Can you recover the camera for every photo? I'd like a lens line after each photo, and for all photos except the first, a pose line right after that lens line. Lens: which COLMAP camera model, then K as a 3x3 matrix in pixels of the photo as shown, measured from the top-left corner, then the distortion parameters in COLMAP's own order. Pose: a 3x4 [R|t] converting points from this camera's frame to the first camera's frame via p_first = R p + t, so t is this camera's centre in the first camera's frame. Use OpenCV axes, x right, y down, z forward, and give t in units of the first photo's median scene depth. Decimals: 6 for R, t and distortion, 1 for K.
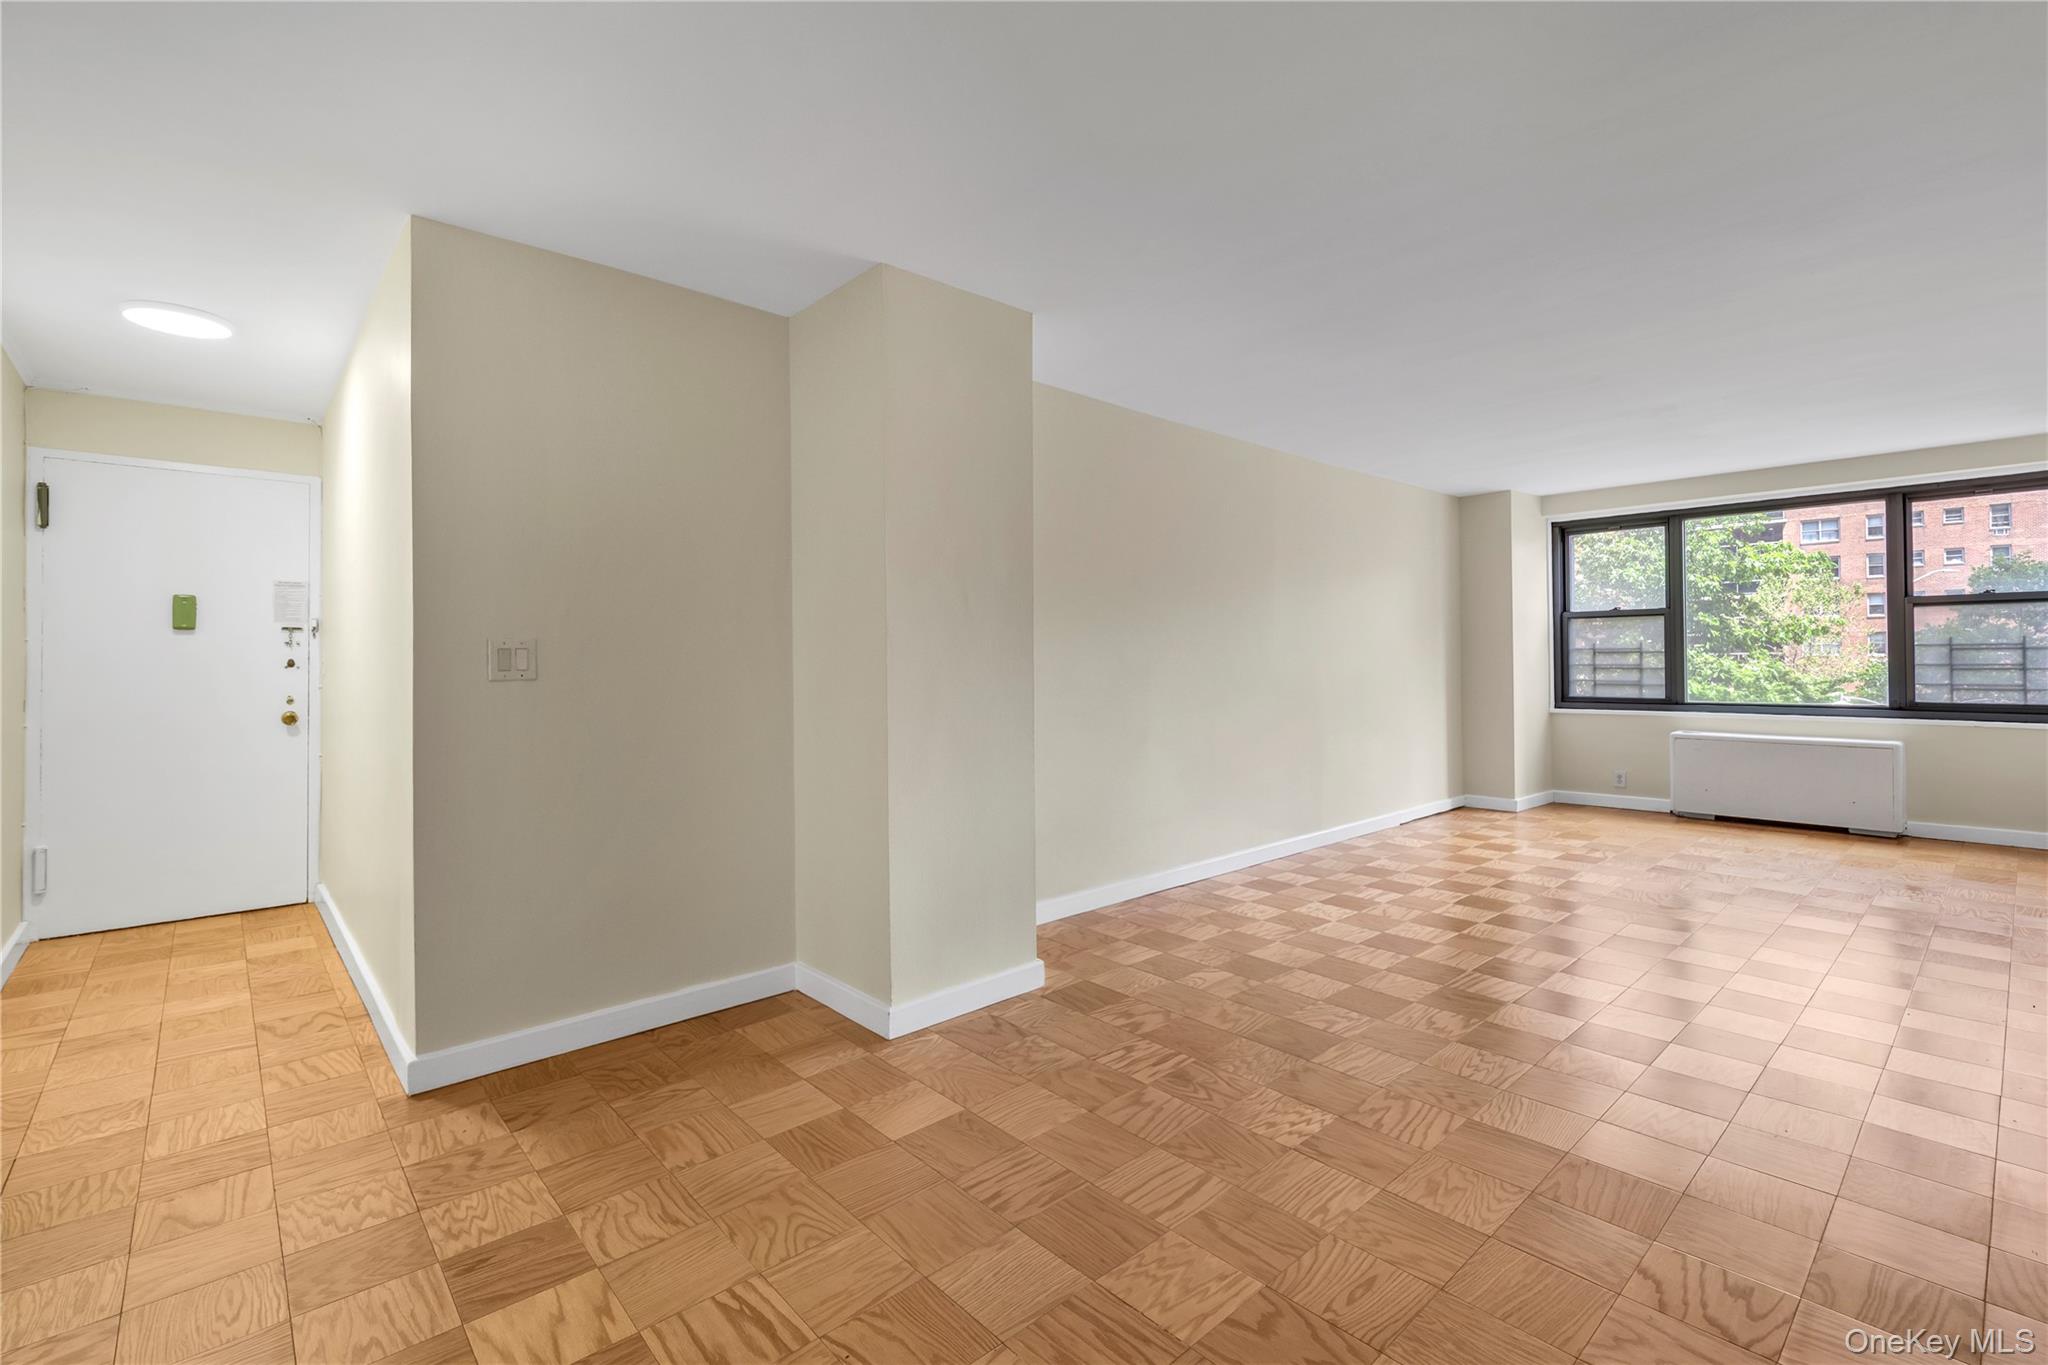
lens RADIAL K [[875.6, 0, 1021.6], [0, 875.6, 667.5], [0, 0, 1]] dist [-0.002244, 0.000356]
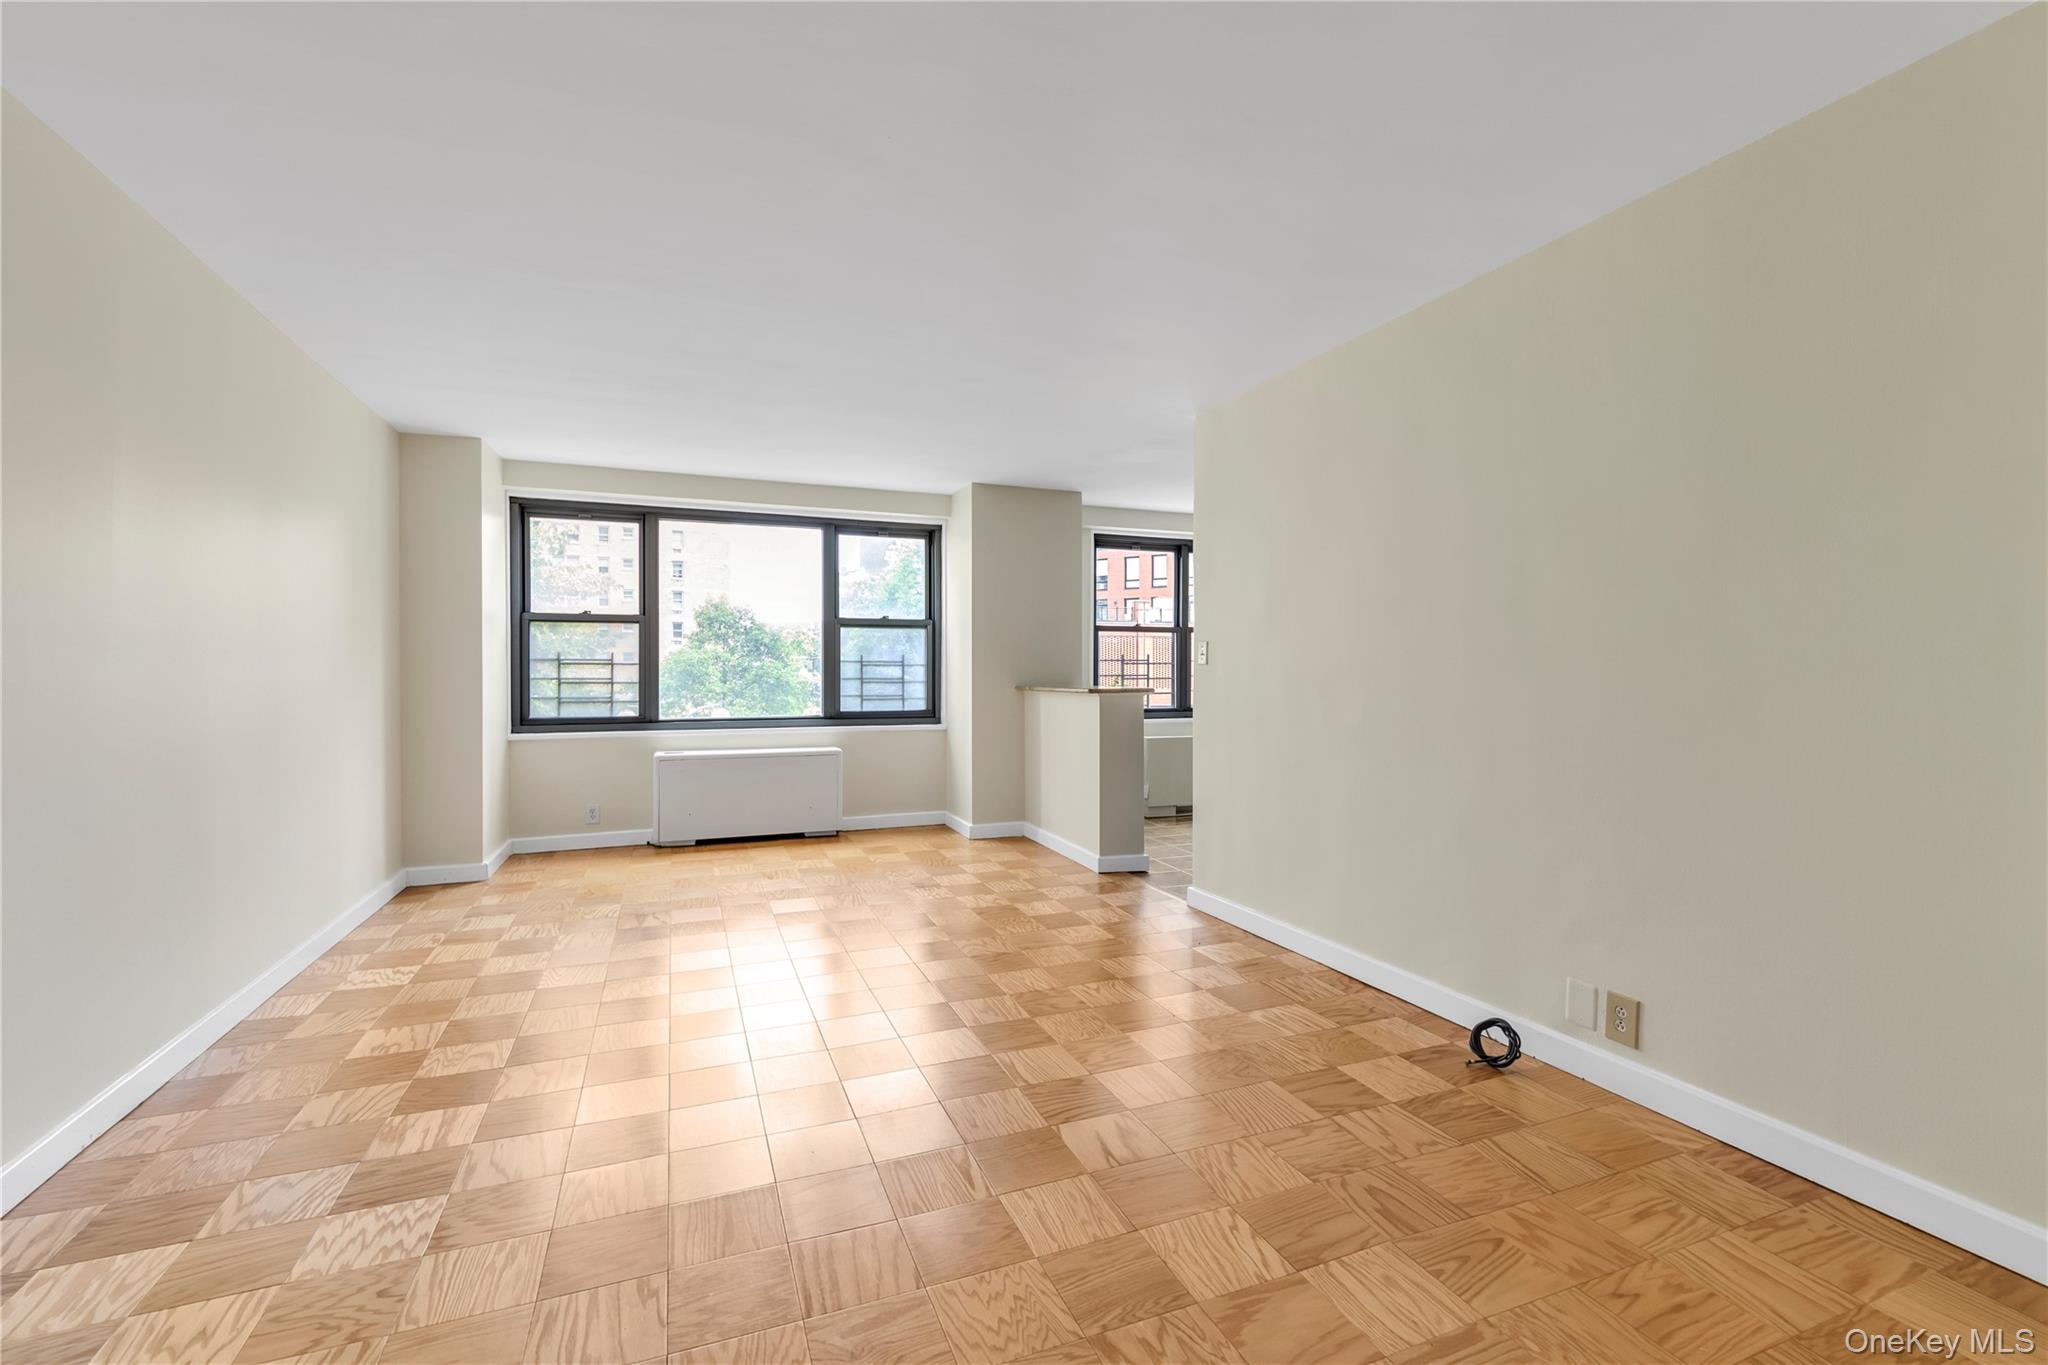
lens RADIAL K [[875.6, 0, 1007.5], [0, 875.6, 676.0], [0, 0, 1]] dist [-0.002244, 0.000356]
pose [[0.341277, 0.009791, 0.939912, 0.028209], [0.005005, 0.999913, -0.012234, 0.007134], [-0.939949, 0.008880, 0.341198, 0.345215]]
